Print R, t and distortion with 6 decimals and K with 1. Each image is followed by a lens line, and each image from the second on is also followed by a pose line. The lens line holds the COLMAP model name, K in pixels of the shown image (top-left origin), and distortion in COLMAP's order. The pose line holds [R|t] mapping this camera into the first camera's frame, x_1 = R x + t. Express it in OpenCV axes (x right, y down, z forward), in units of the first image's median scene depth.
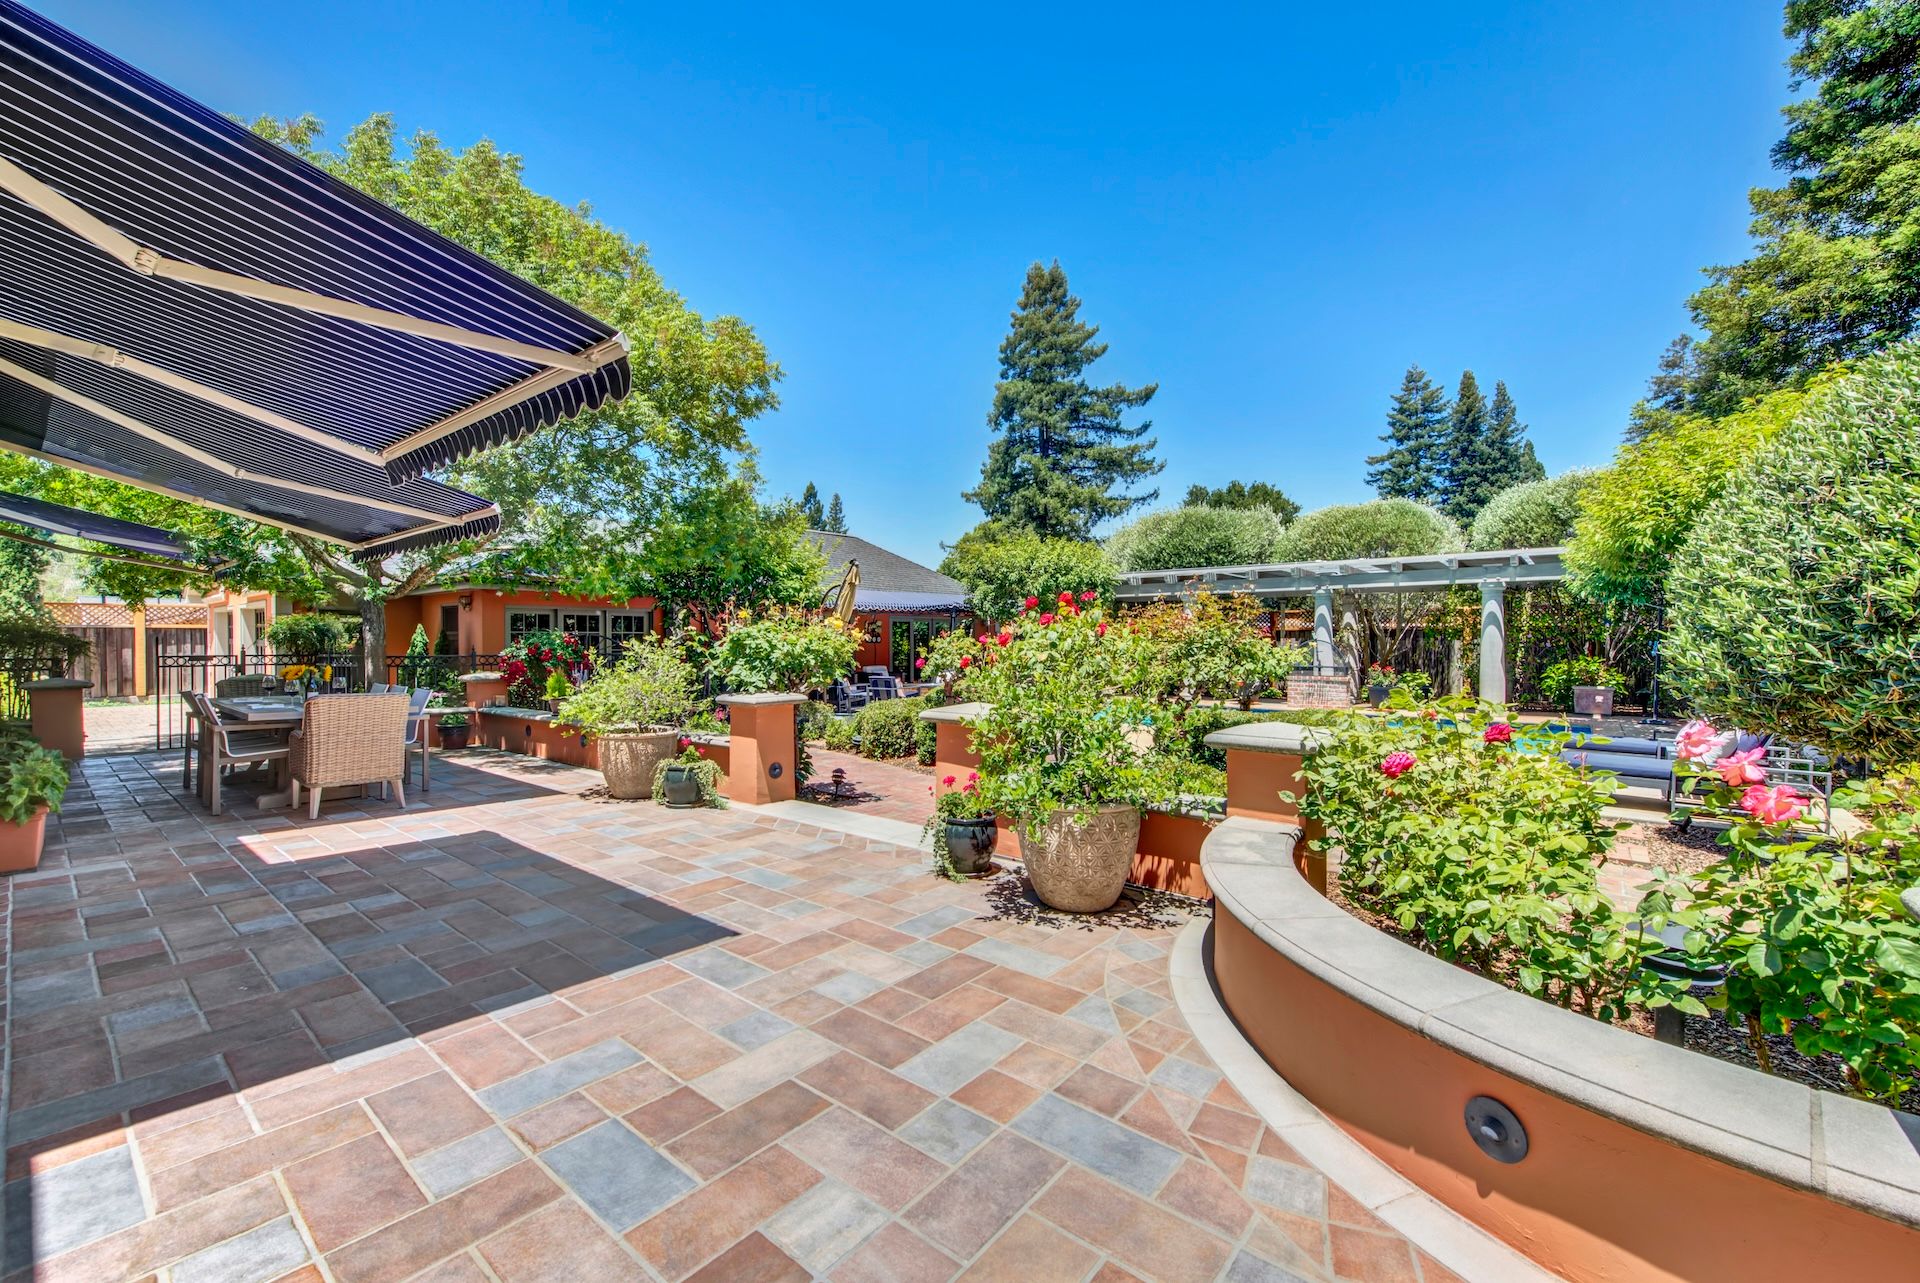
lens RADIAL K [[769.9, 0, 967.0], [0, 769.9, 644.5], [0, 0, 1]] dist [0.002814, -0.001888]
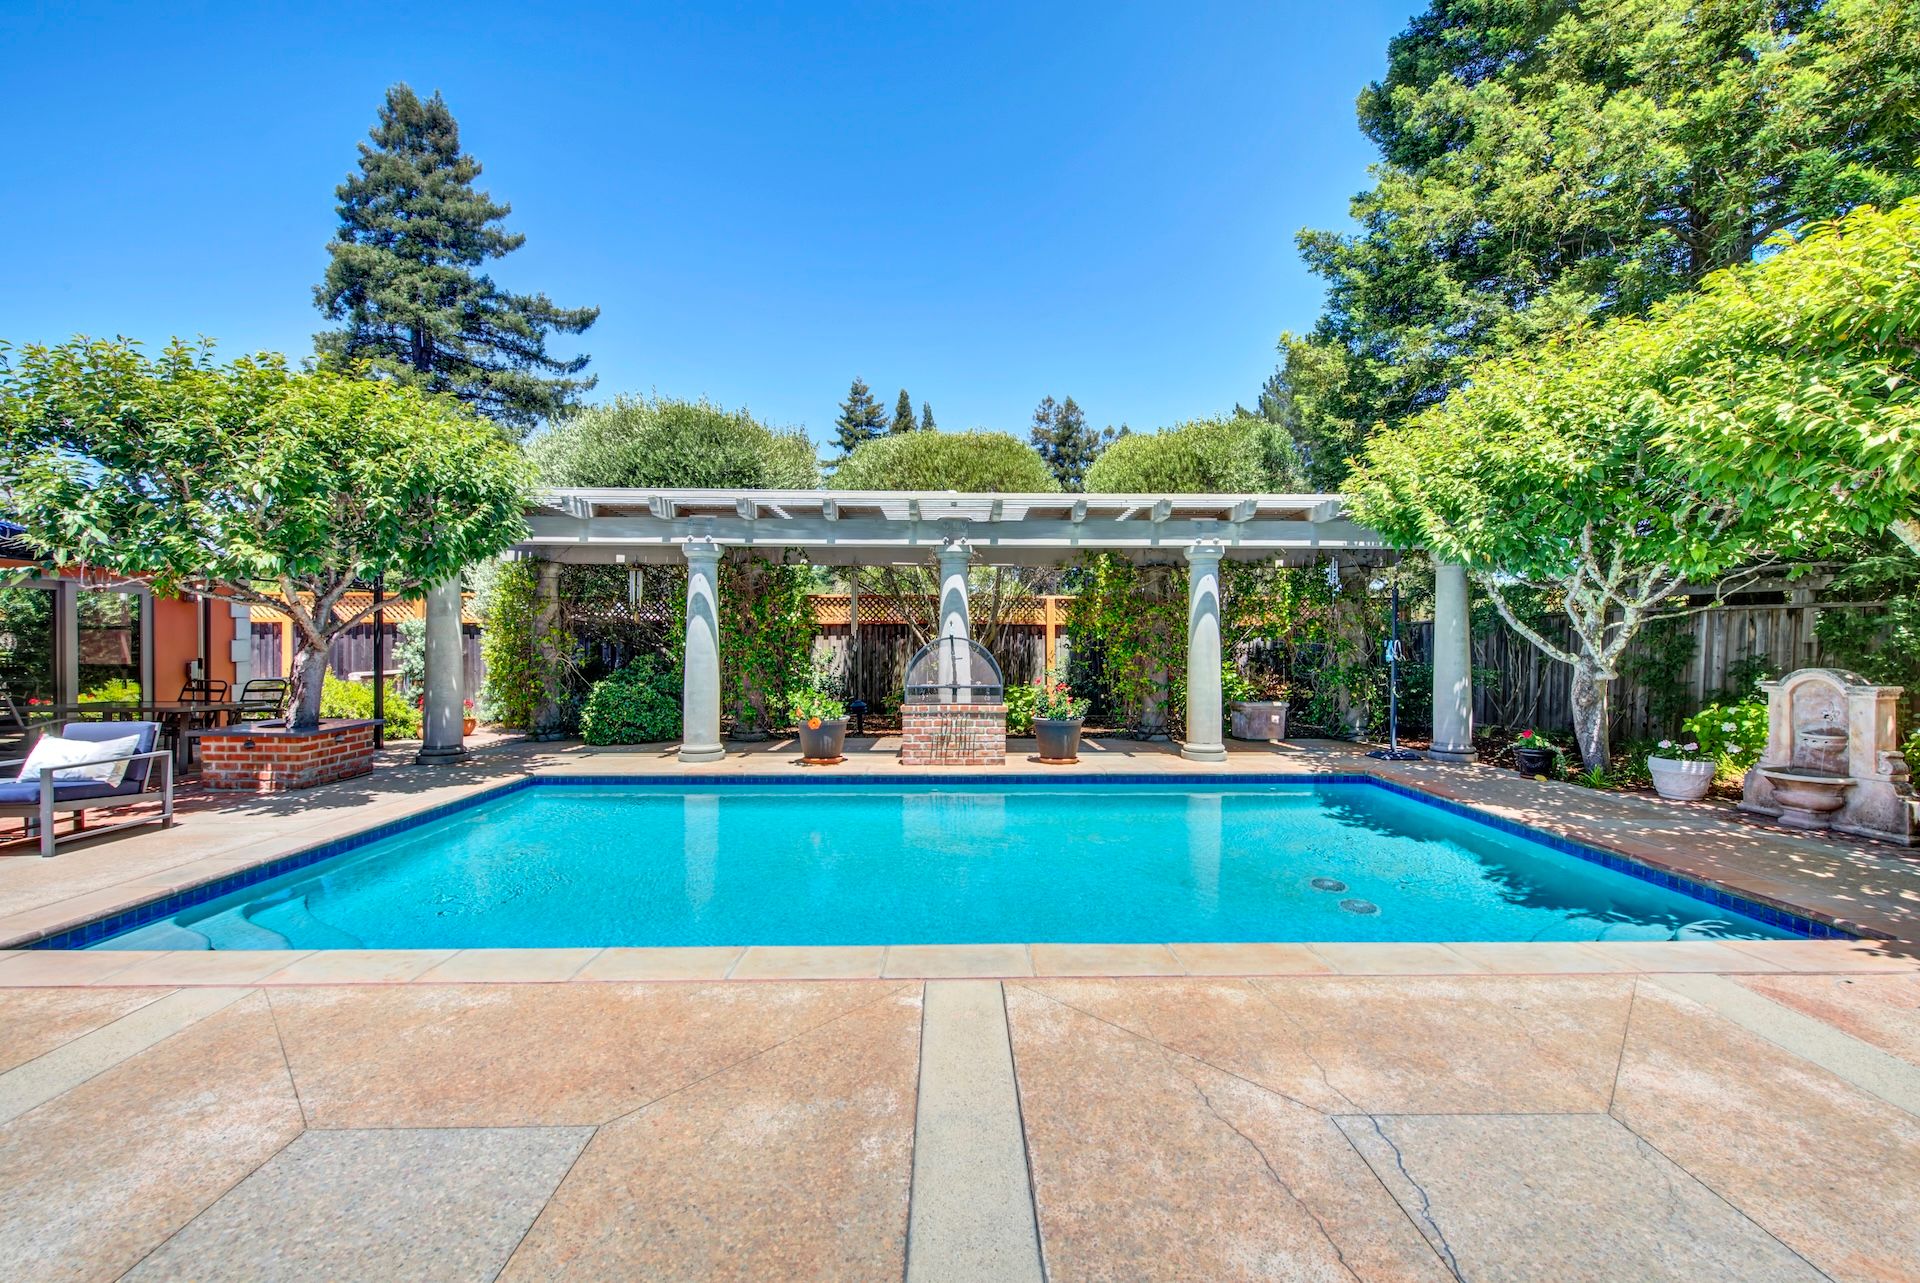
lens RADIAL K [[769.9, 0, 967.3], [0, 769.9, 655.3], [0, 0, 1]] dist [0.002814, -0.001888]
pose [[0.767844, -0.009615, 0.640565, 0.032610], [0.001301, 0.999909, 0.013449, -0.000194], [-0.640636, -0.009493, 0.767786, 0.162142]]
